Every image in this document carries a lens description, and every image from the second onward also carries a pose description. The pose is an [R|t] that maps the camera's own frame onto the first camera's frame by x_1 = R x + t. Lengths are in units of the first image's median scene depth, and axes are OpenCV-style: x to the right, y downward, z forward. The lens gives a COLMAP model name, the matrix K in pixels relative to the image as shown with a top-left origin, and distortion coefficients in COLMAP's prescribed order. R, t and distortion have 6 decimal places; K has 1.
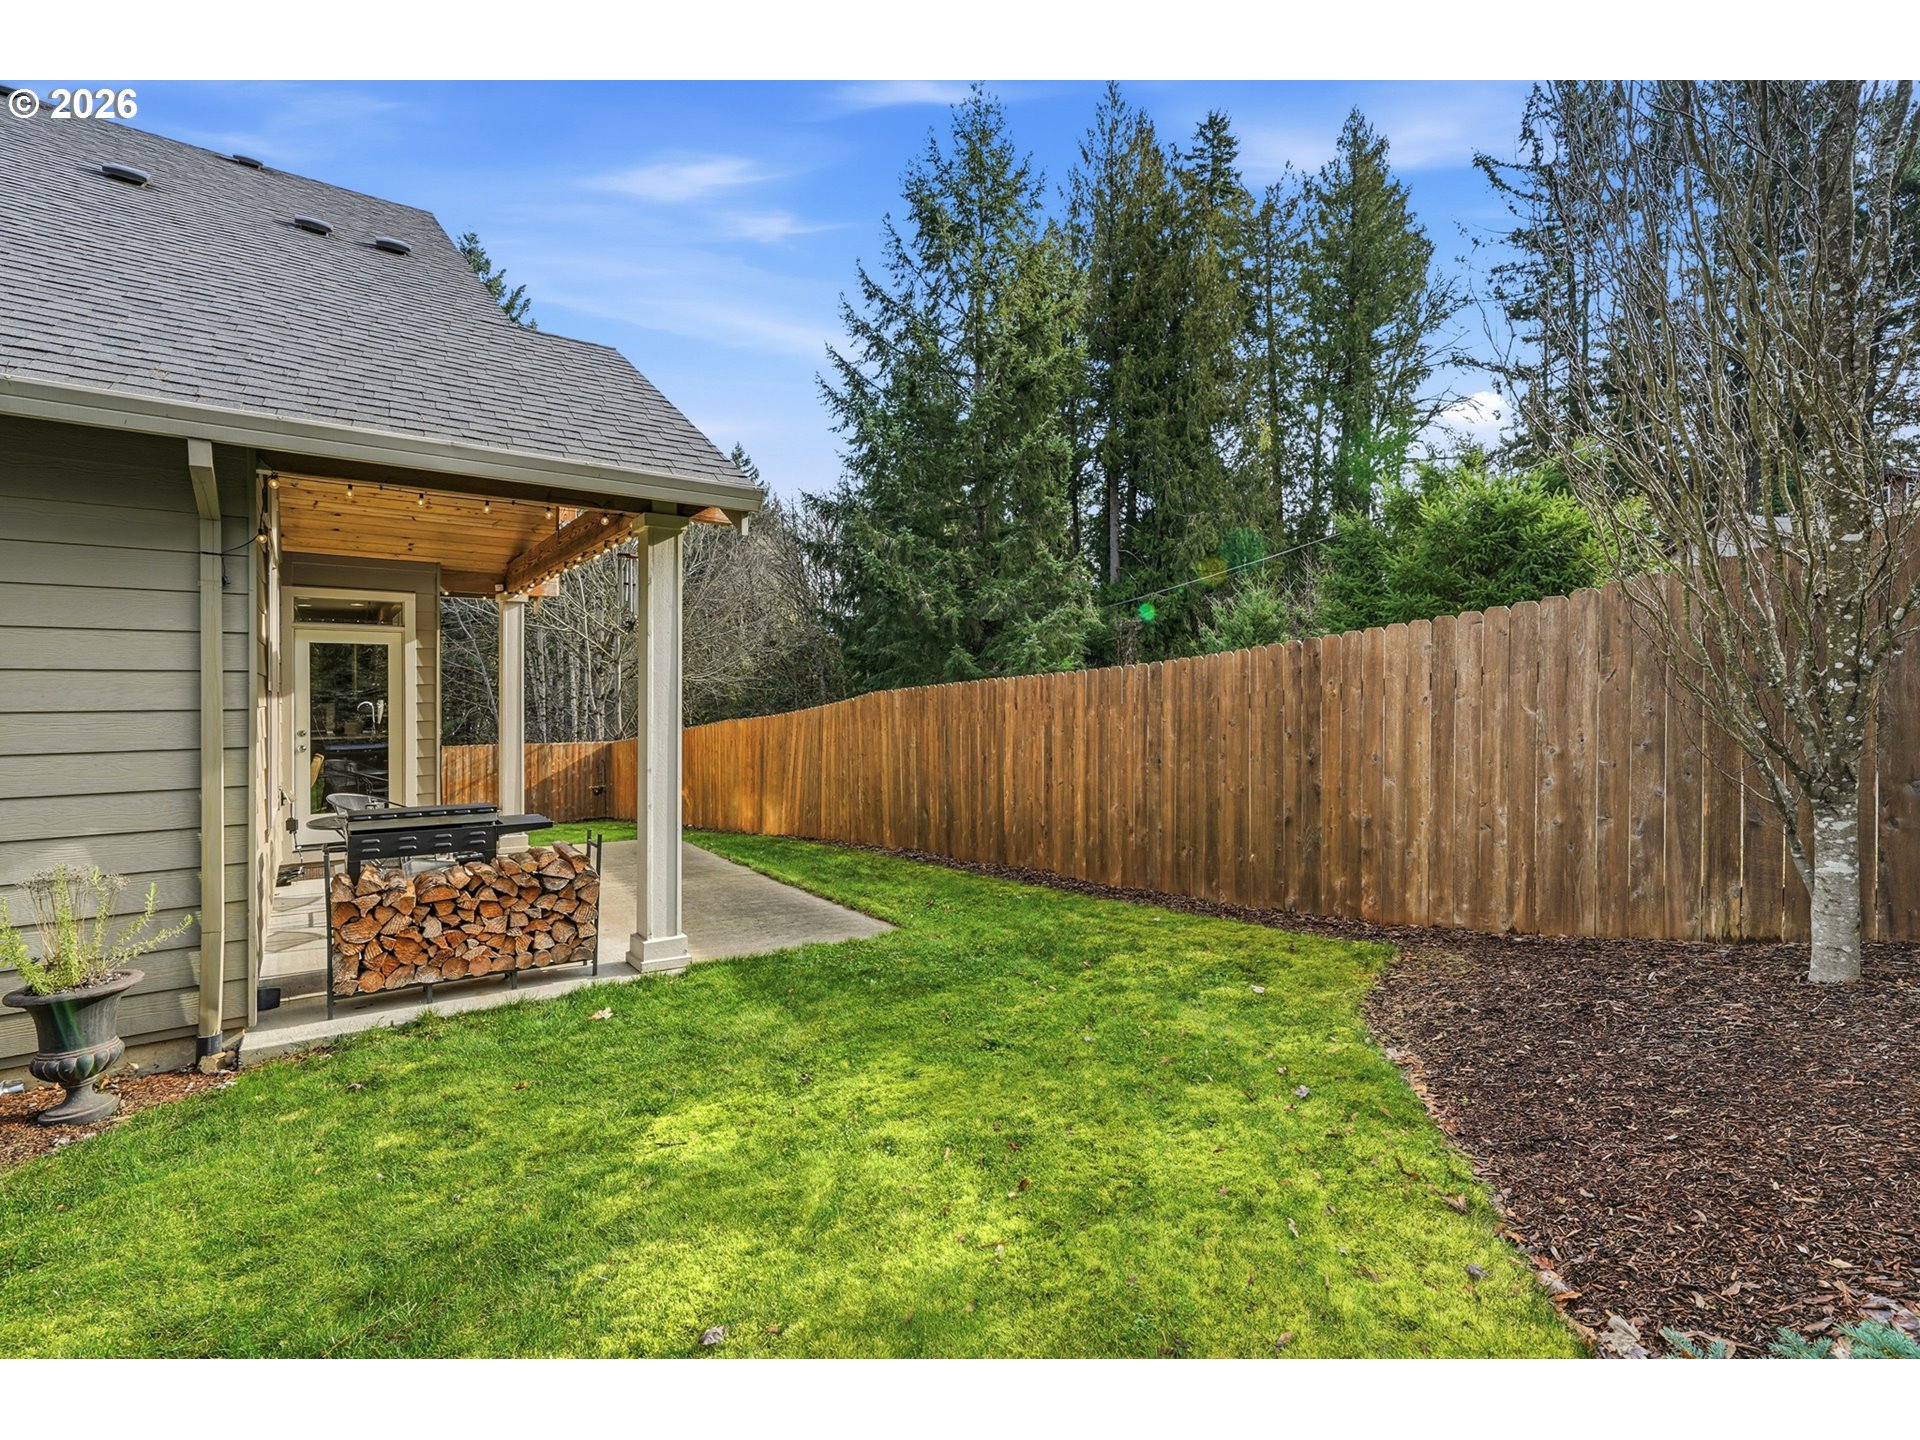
lens RADIAL K [[870.0, 0, 963.6], [0, 870.0, 704.6], [0, 0, 1]] dist [0.003792, 0.004520]
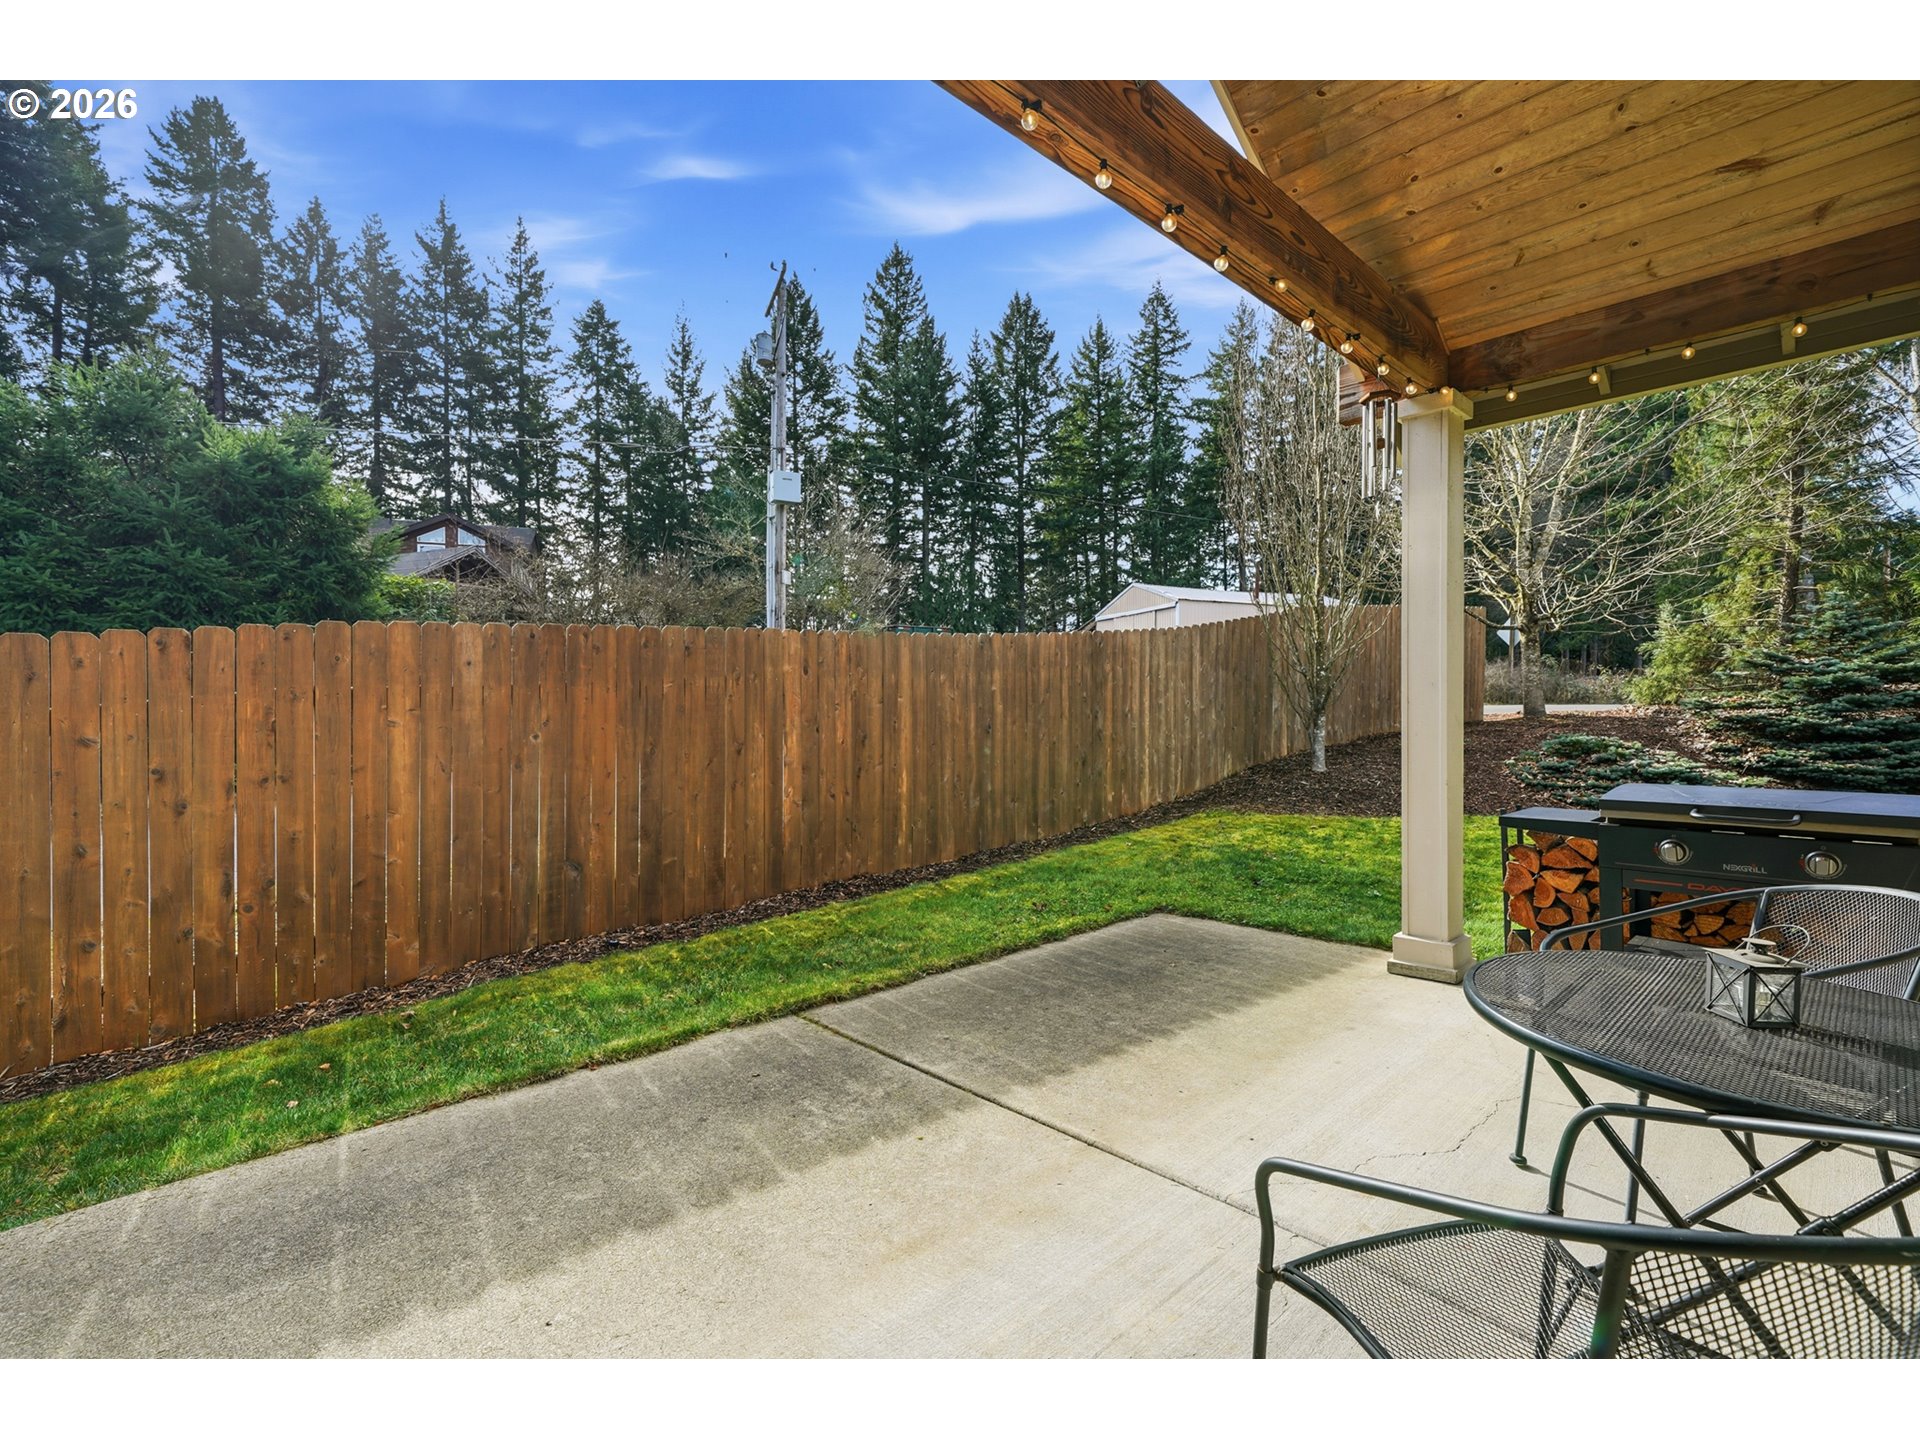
lens RADIAL K [[870.0, 0, 961.3], [0, 870.0, 721.4], [0, 0, 1]] dist [0.003792, 0.004520]
pose [[-0.124313, -0.007778, 0.992213, -0.175987], [0.008370, 0.999925, 0.008887, 0.010196], [-0.992208, 0.009409, -0.124238, 0.247914]]
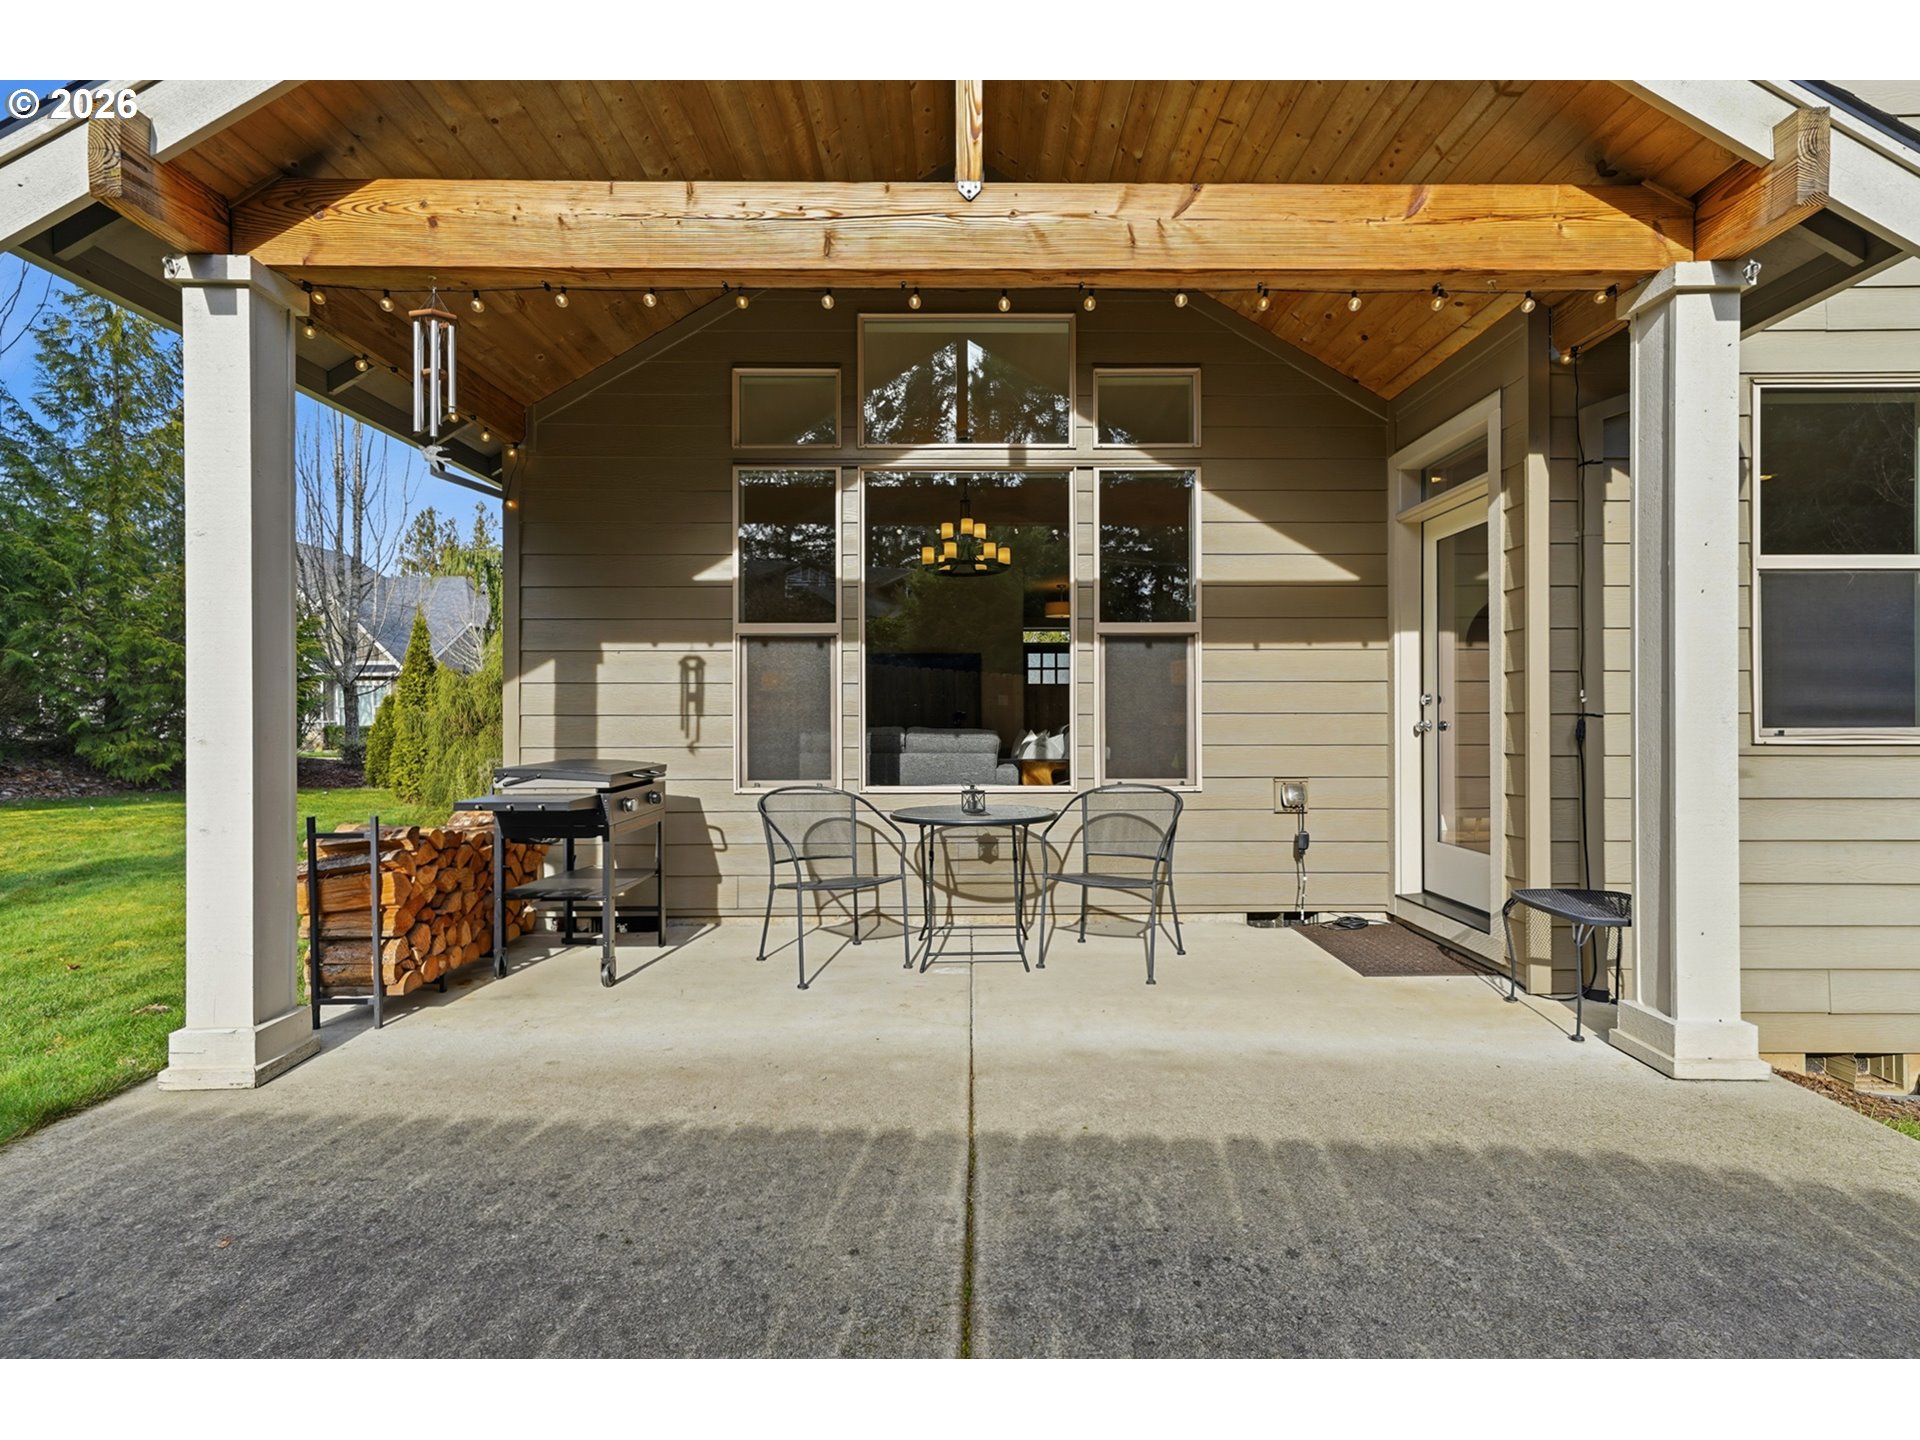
lens RADIAL K [[870.0, 0, 962.2], [0, 870.0, 715.6], [0, 0, 1]] dist [0.003792, 0.004520]
pose [[-0.576138, 0.001635, -0.817351, -0.025847], [-0.003725, 0.999982, 0.004625, 0.010768], [0.817344, 0.005709, -0.576122, 0.278970]]
